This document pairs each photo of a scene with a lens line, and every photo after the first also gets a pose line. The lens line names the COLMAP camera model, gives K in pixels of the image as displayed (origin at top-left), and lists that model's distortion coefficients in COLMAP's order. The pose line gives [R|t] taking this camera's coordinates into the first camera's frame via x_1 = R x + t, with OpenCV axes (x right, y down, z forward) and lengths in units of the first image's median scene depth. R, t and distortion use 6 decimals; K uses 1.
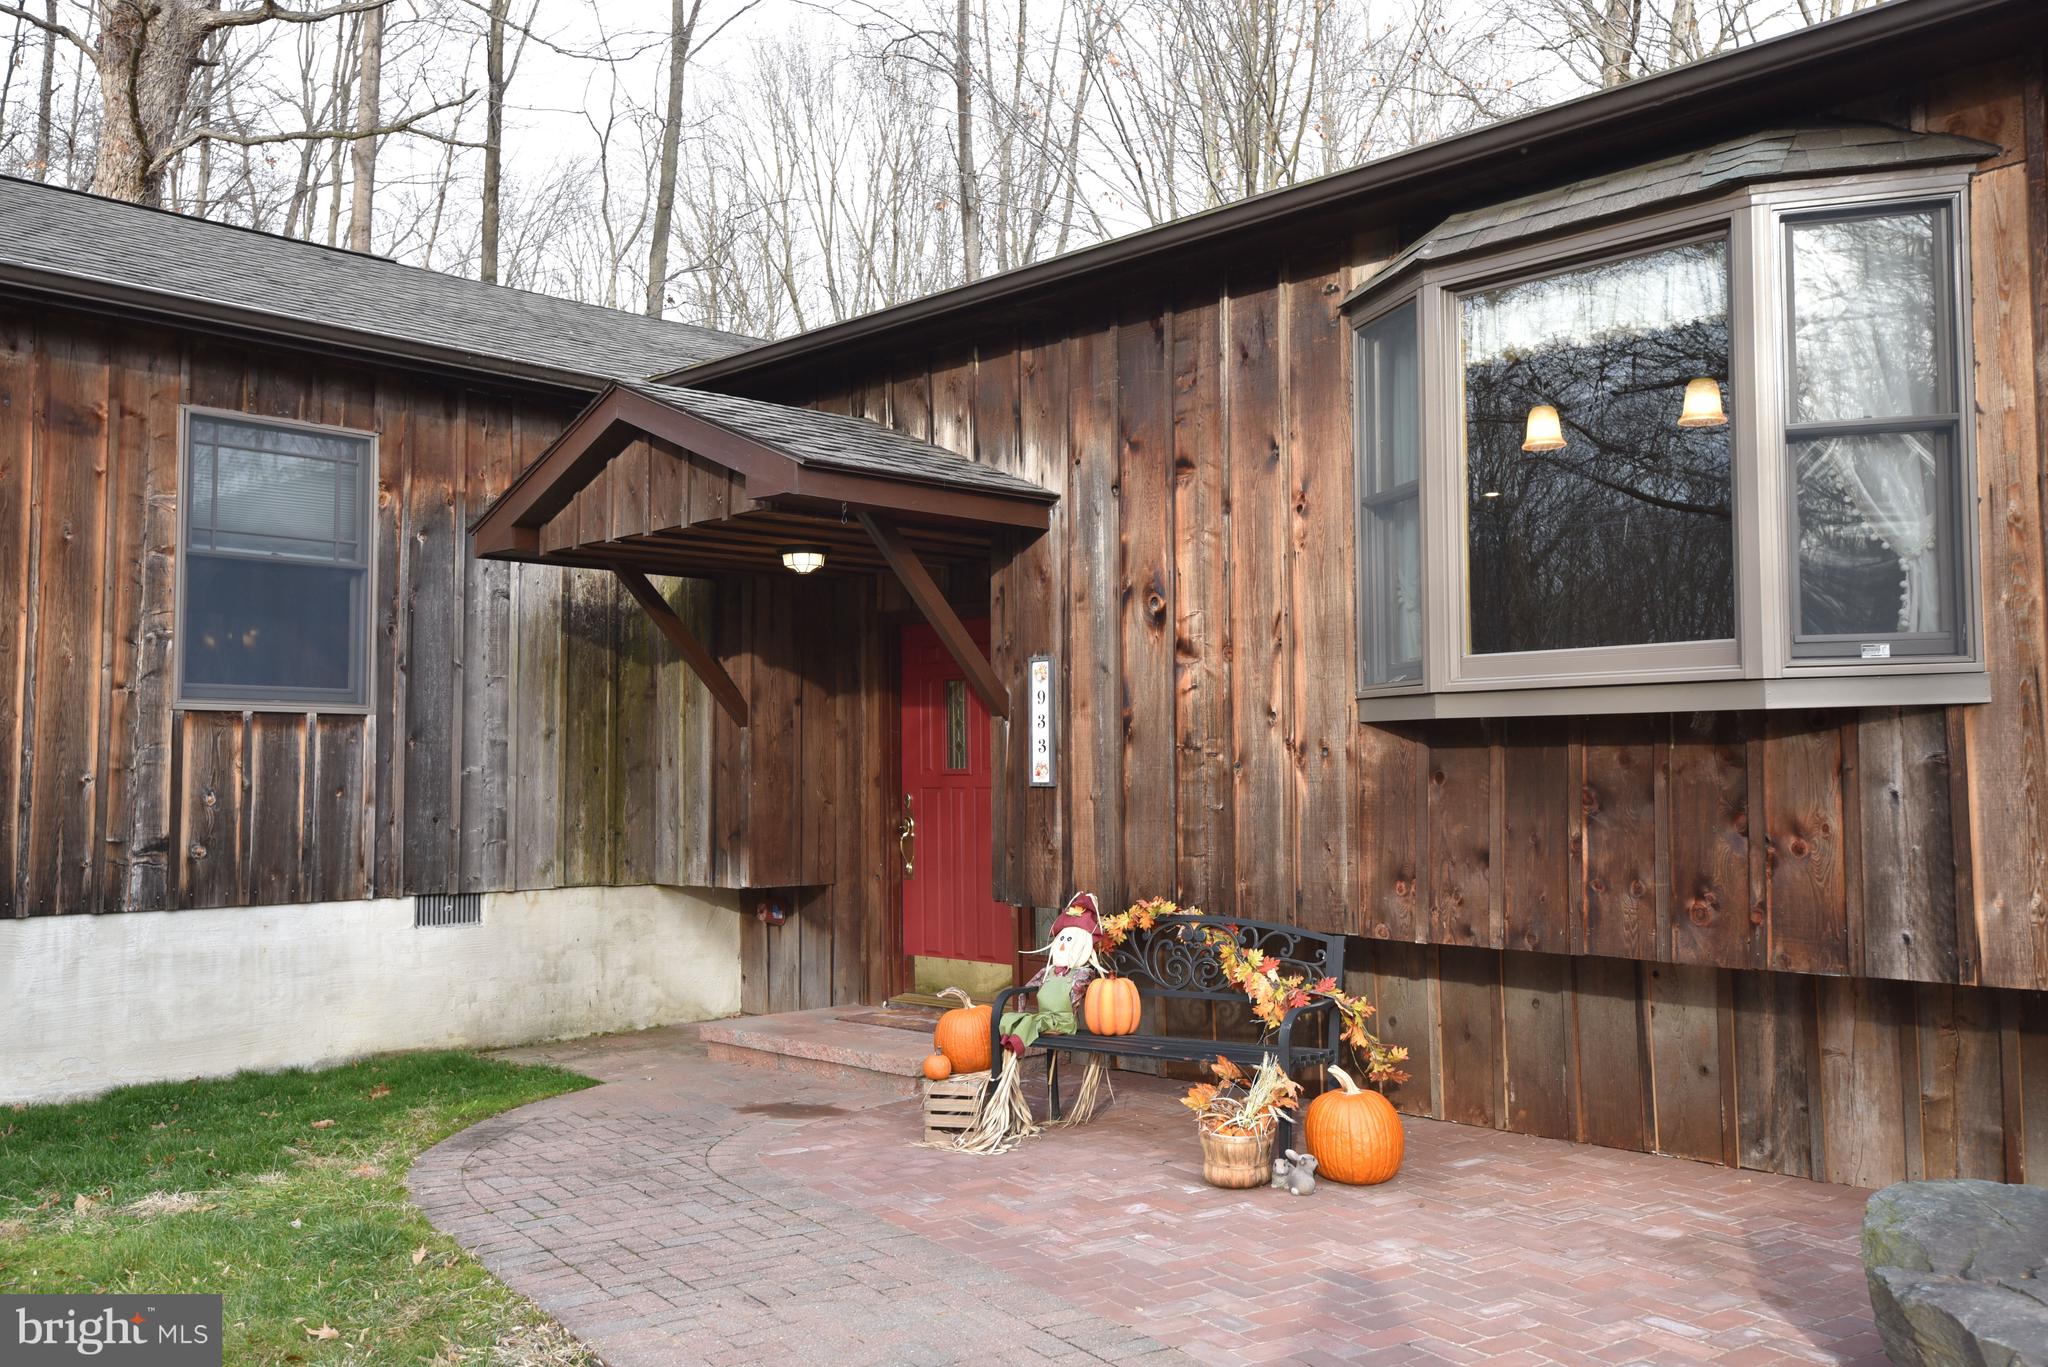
lens RADIAL K [[1794.2, 0, 1024.0], [0, 1794.2, 683.5], [0, 0, 1]] dist [0.100524, 0.000054]
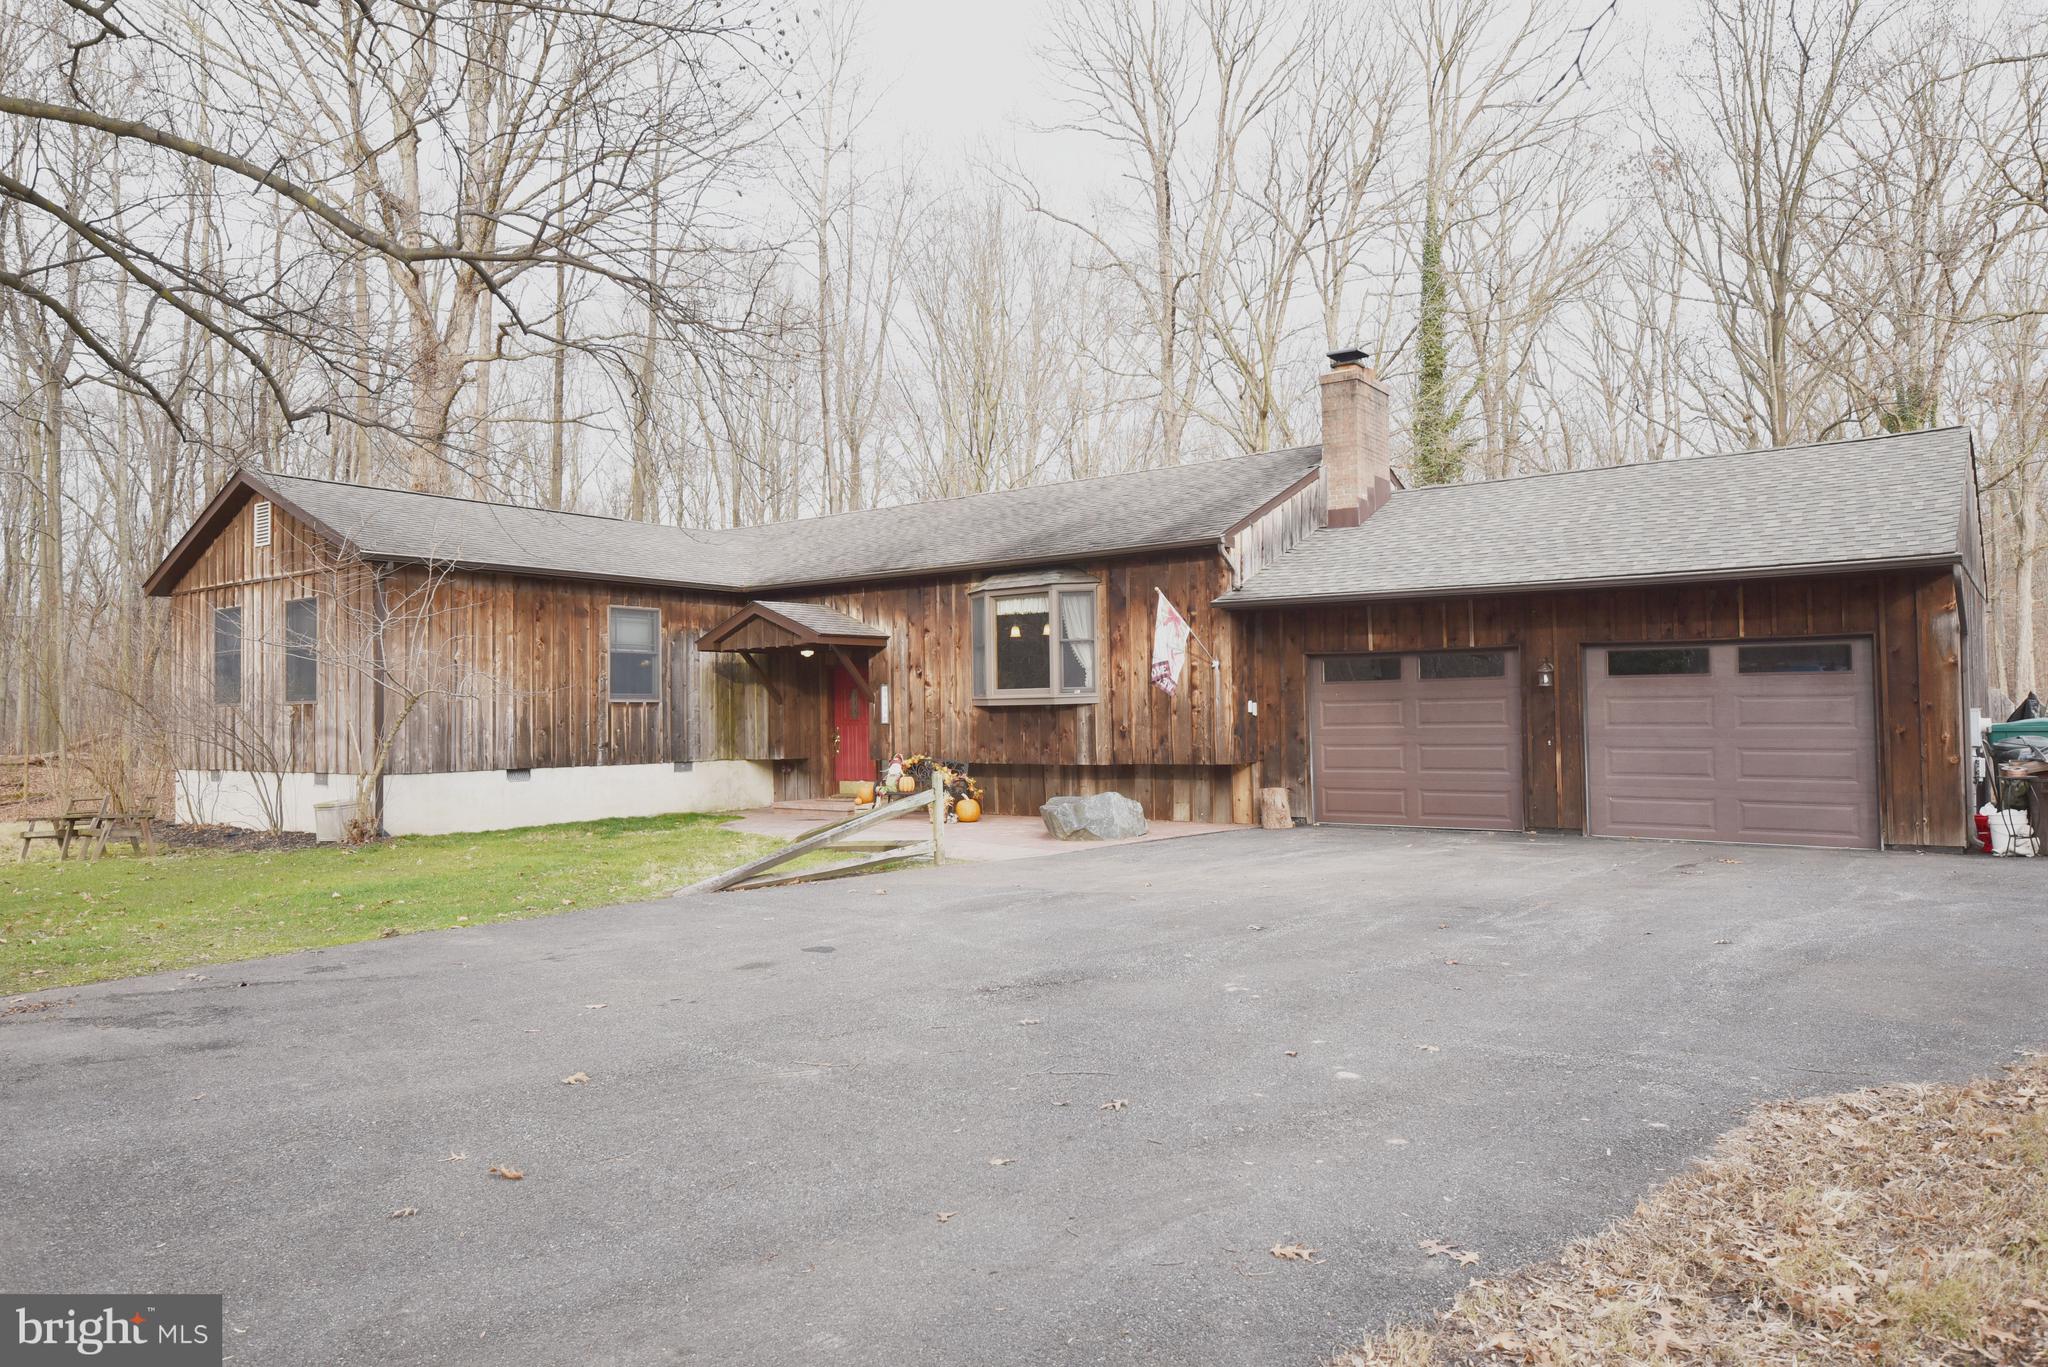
lens RADIAL K [[1316.5, 0, 1024.0], [0, 1316.5, 683.5], [0, 0, 1]] dist [0.001016, 0.000021]
pose [[0.990916, -0.007978, 0.134242, -0.062789], [0.004052, 0.999557, 0.029491, -0.088889], [-0.134418, -0.028680, 0.990510, -1.456218]]
